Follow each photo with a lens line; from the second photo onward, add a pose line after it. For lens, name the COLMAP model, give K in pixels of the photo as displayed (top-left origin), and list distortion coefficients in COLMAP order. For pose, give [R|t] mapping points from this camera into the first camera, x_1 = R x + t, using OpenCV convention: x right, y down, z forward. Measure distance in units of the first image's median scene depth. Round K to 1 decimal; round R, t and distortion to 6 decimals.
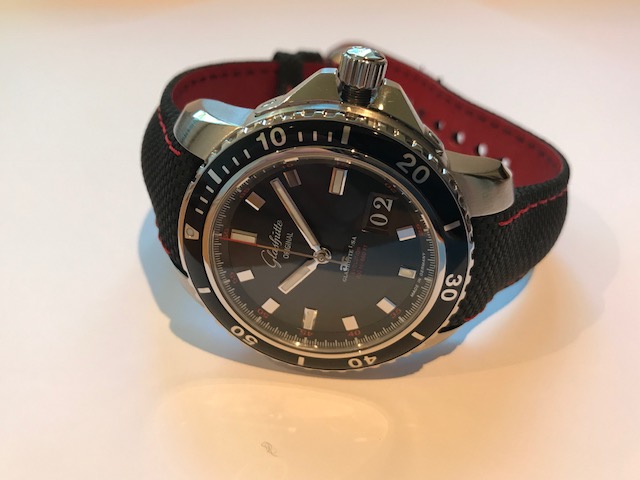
lens RADIAL K [[780.9, 0, 320.0], [0, 780.9, 240.0], [0, 0, 1]] dist [0.257632, -0.026596]
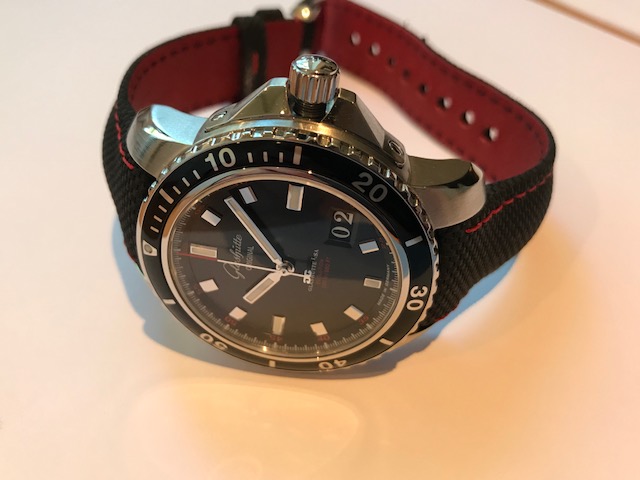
lens RADIAL K [[780.9, 0, 320.0], [0, 780.9, 240.0], [0, 0, 1]] dist [0.257632, -0.026596]
pose [[0.997712, -0.022642, -0.063701, 0.109325], [0.033188, 0.984934, 0.169715, -0.178004], [0.058898, -0.171441, 0.983432, 0.047555]]
